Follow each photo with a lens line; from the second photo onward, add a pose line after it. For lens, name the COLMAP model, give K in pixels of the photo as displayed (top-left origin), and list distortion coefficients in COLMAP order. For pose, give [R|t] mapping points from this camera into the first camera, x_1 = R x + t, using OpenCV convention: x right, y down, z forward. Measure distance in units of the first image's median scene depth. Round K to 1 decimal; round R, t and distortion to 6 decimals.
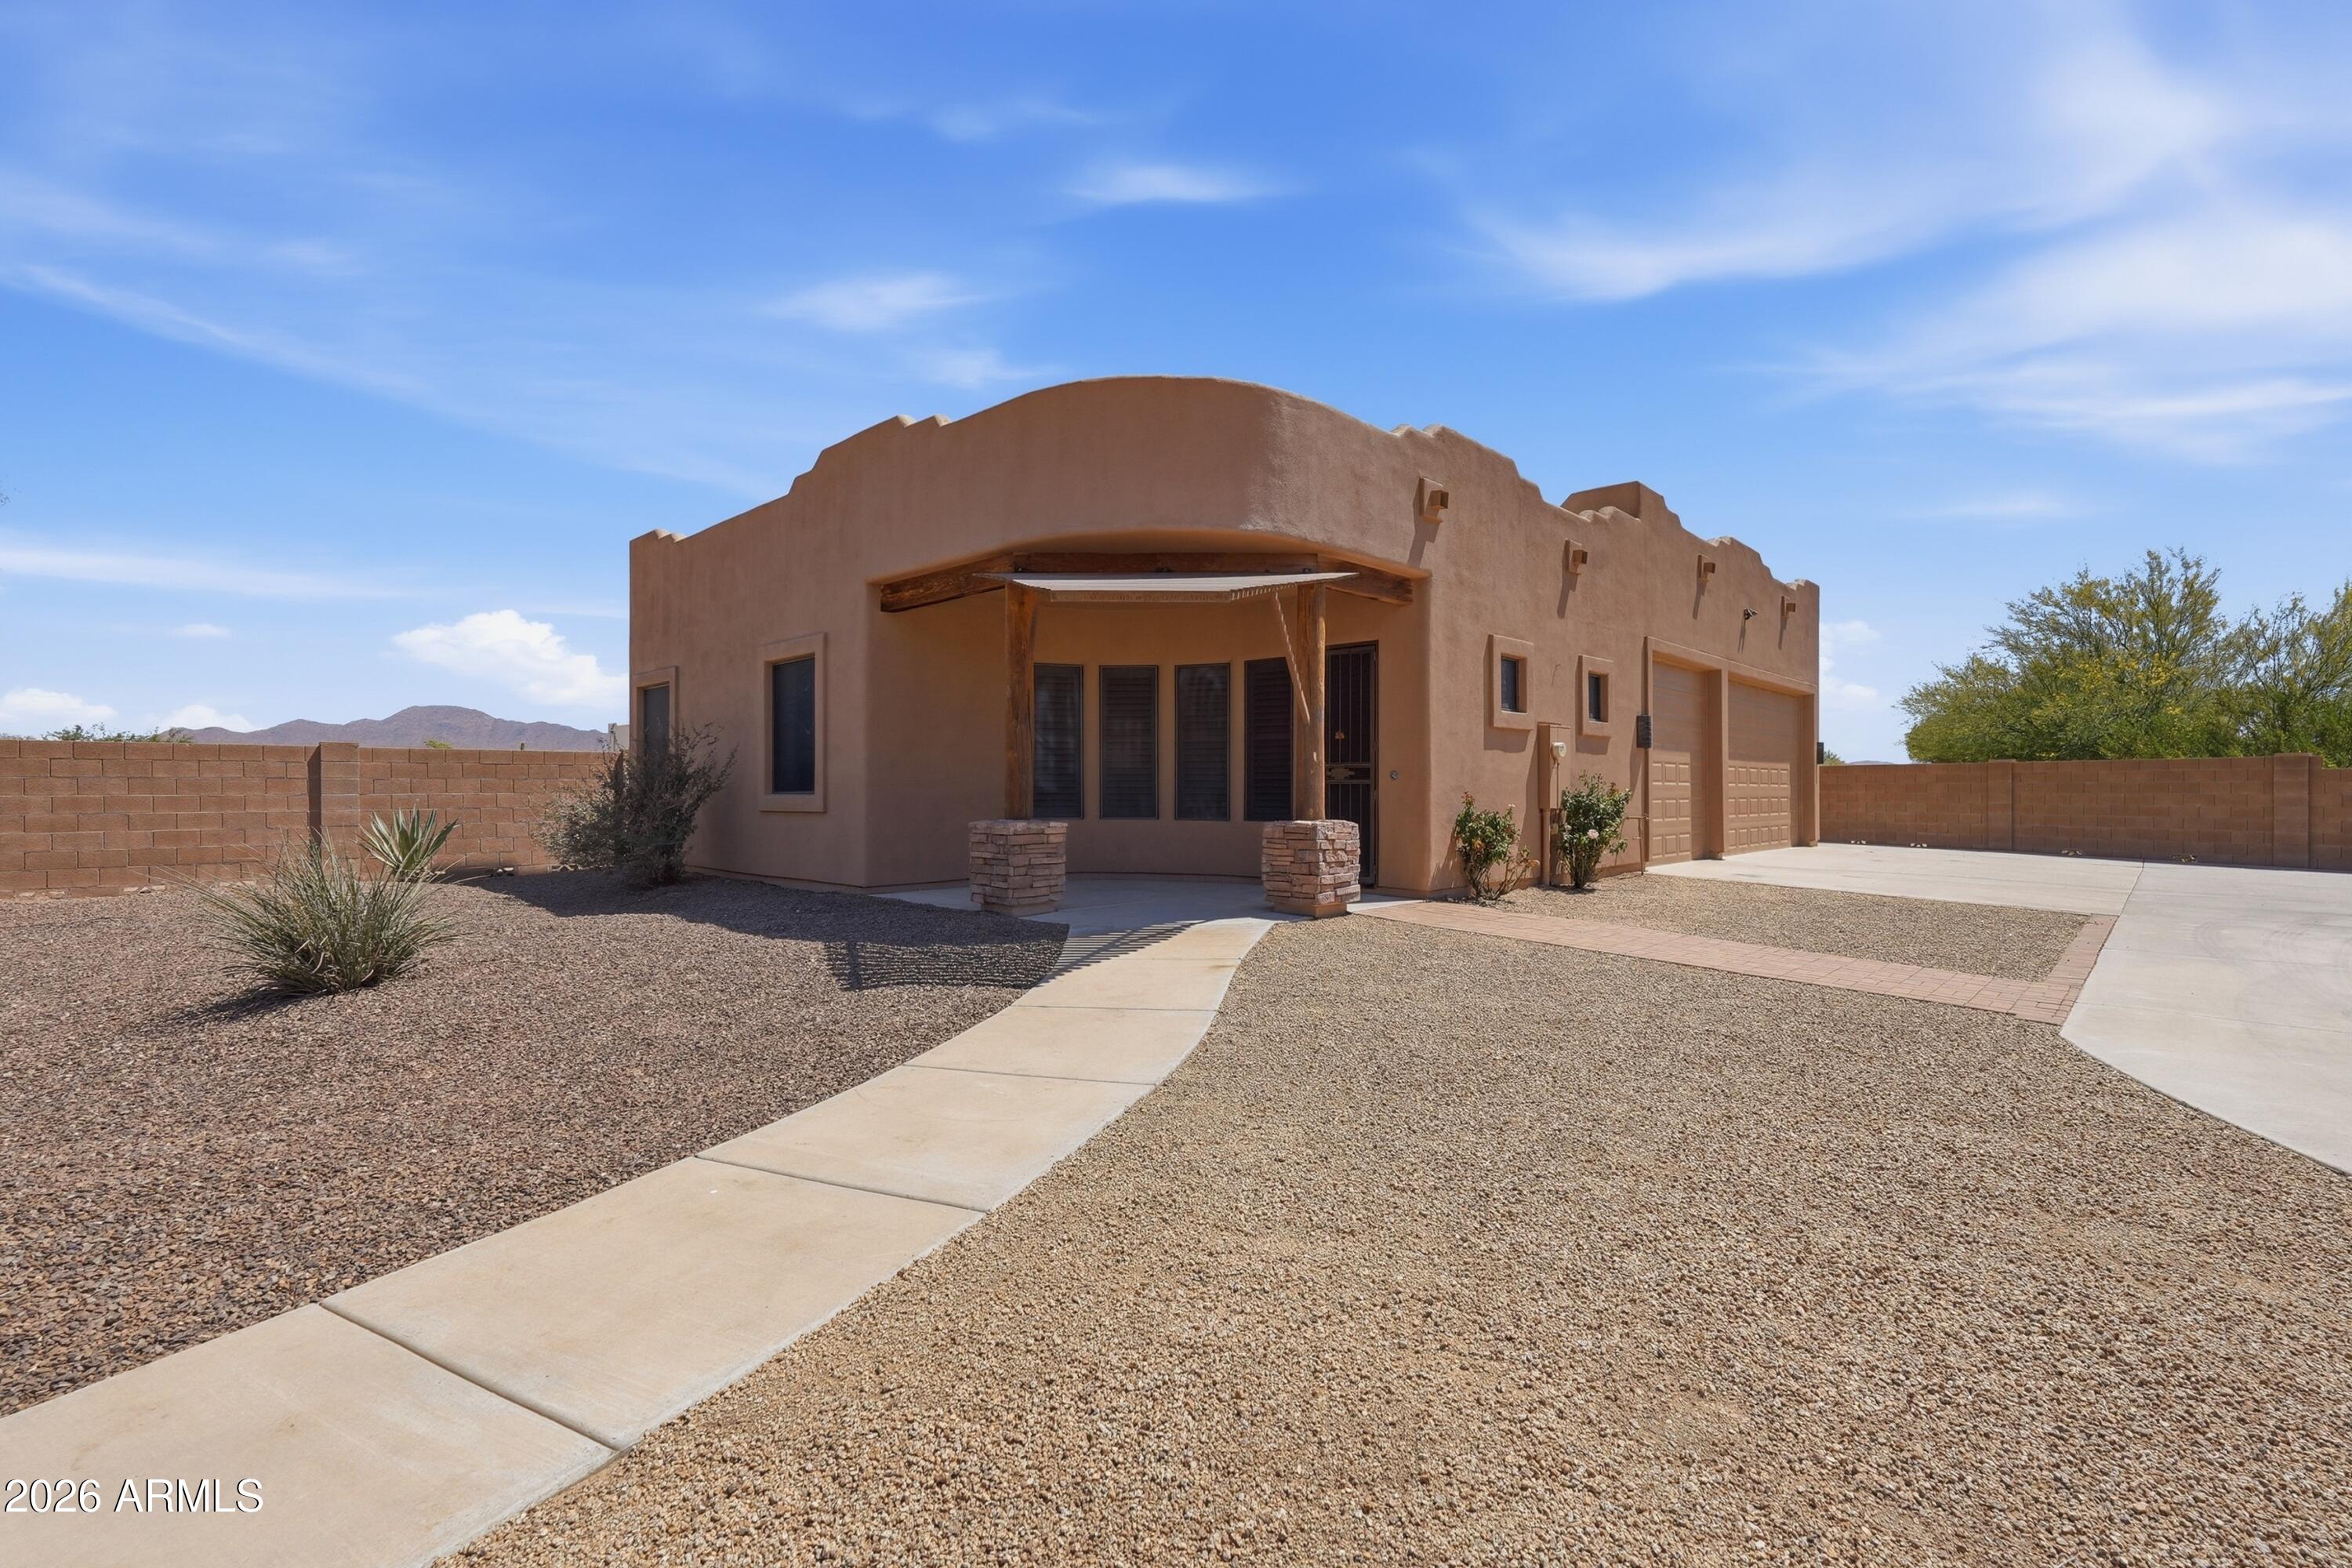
lens RADIAL K [[1042.3, 0, 1170.3], [0, 1042.3, 780.2], [0, 0, 1]] dist [-0.003086, -0.000035]
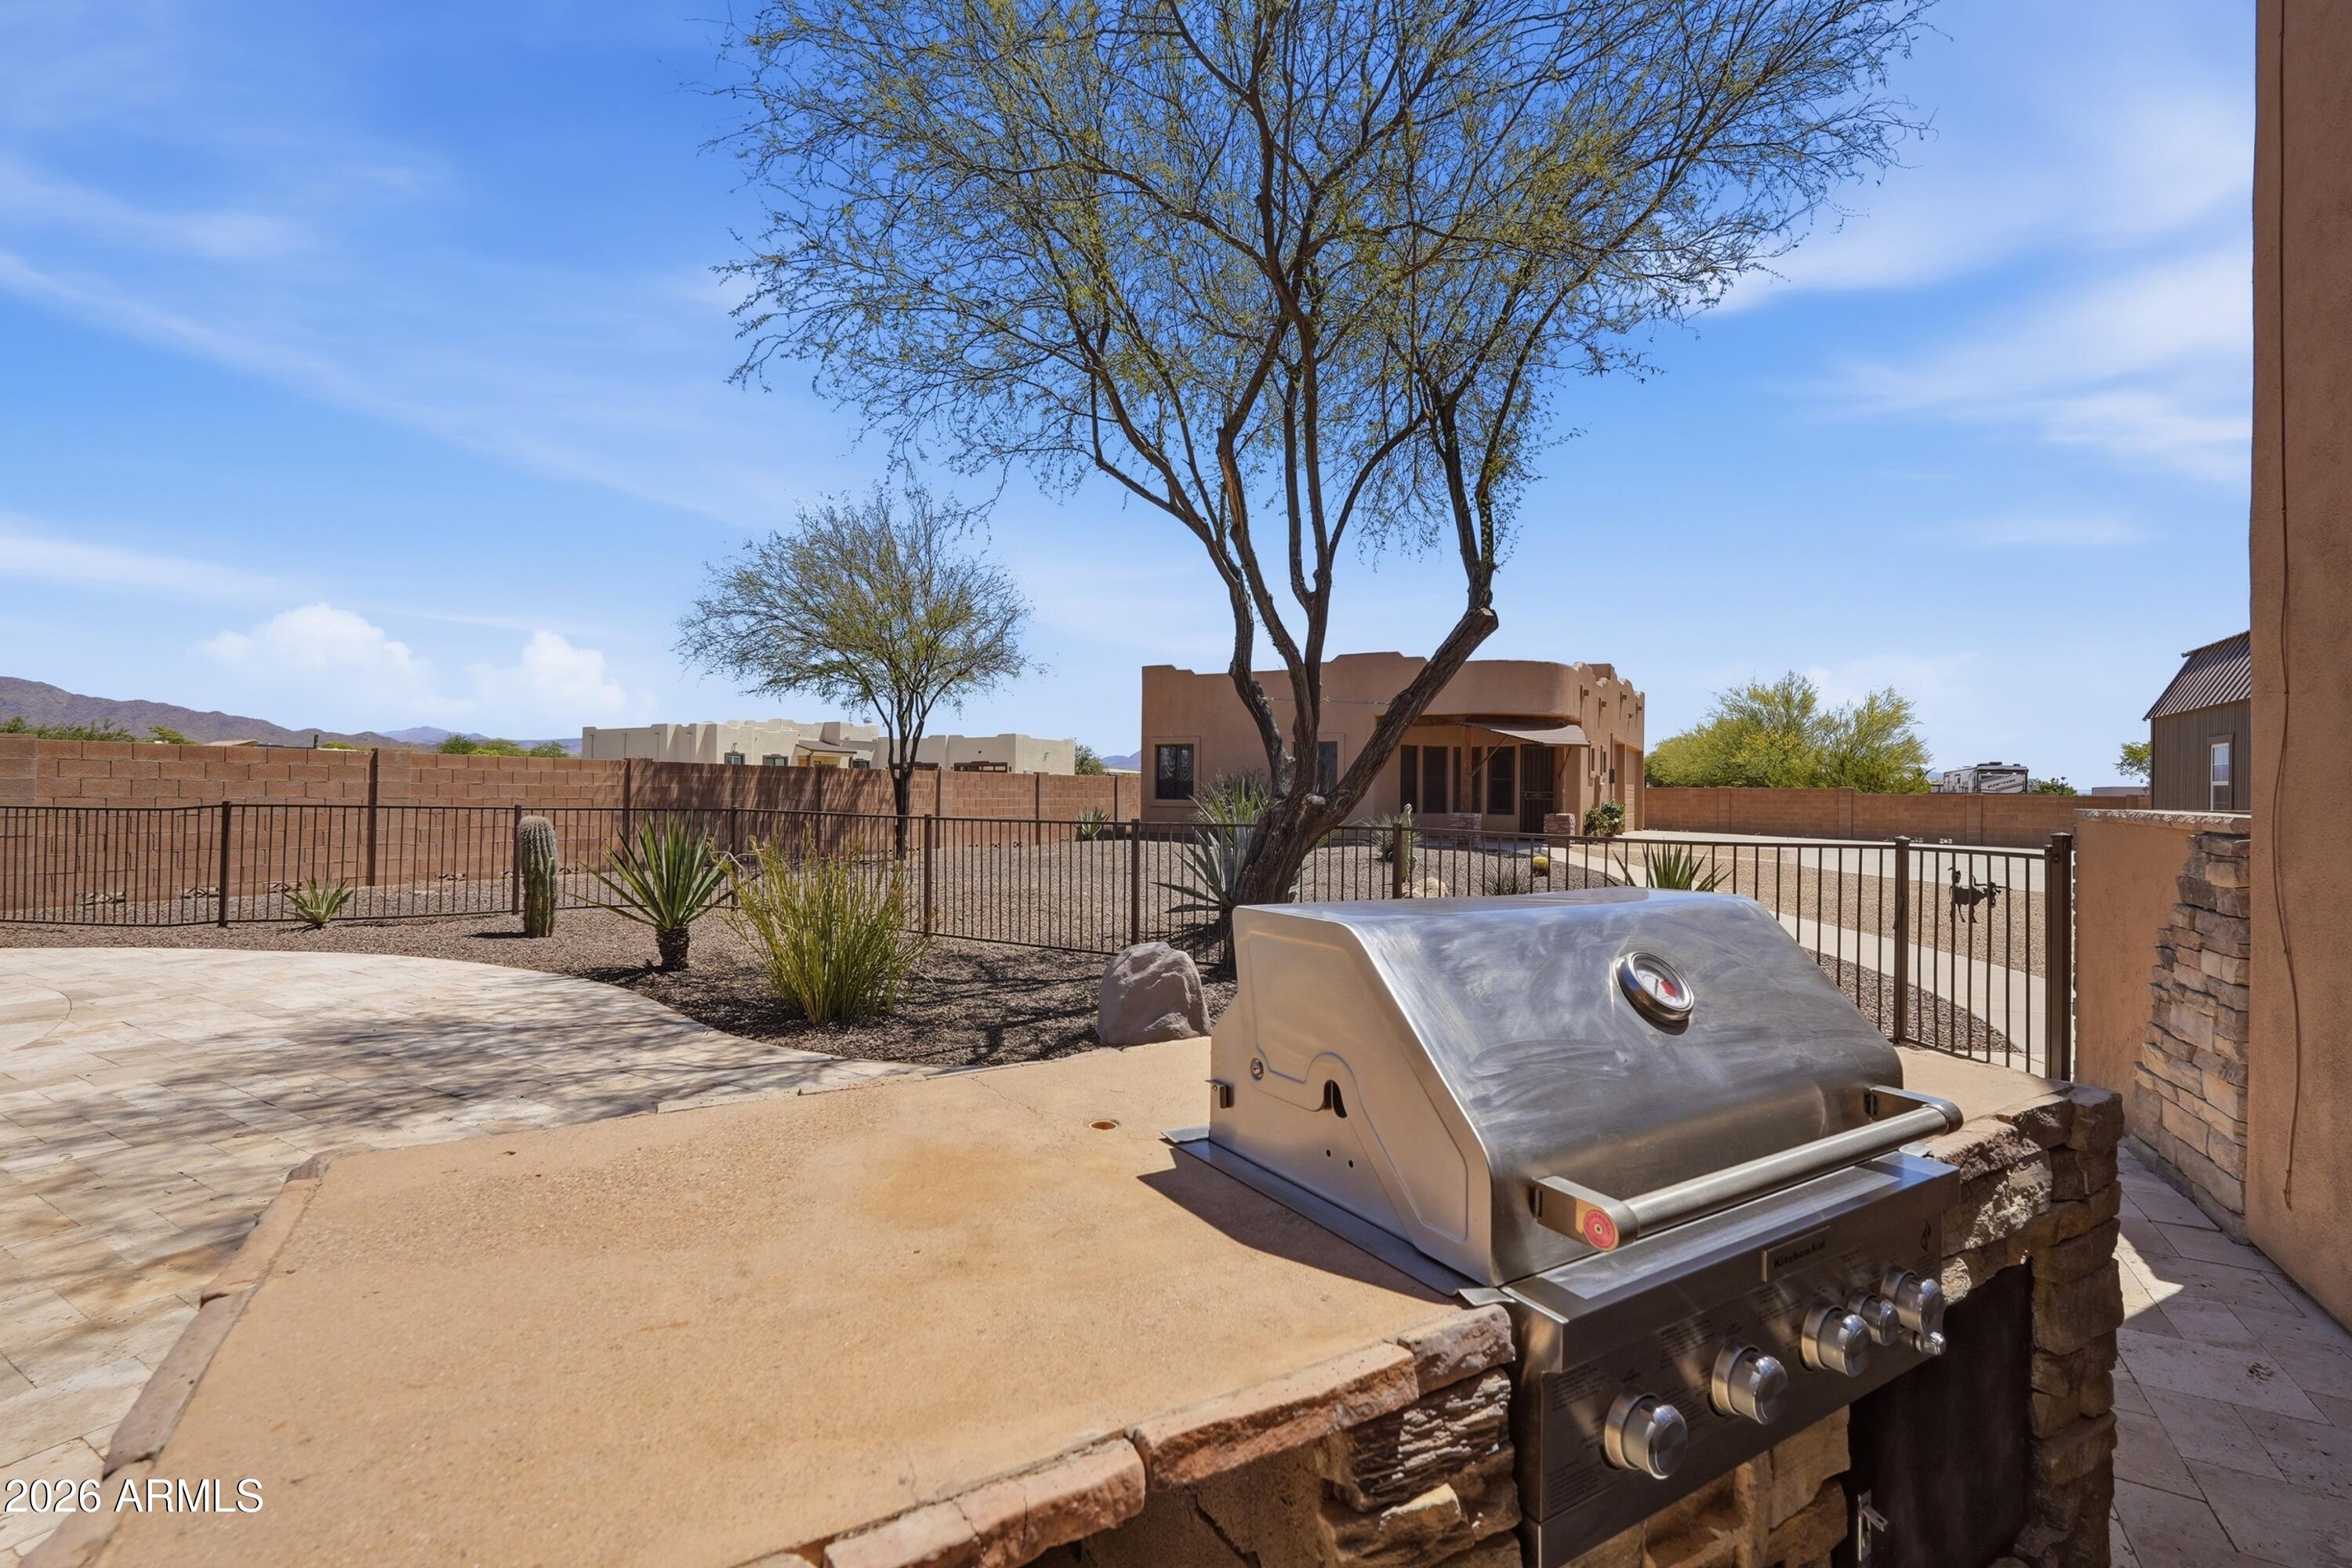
lens RADIAL K [[1042.3, 0, 1180.5], [0, 1042.3, 786.6], [0, 0, 1]] dist [-0.003086, -0.000035]
pose [[0.967659, 0.012016, 0.251977, -0.666606], [-0.012998, 0.999913, 0.002231, -0.011031], [-0.251928, -0.005434, 0.967731, -0.619404]]
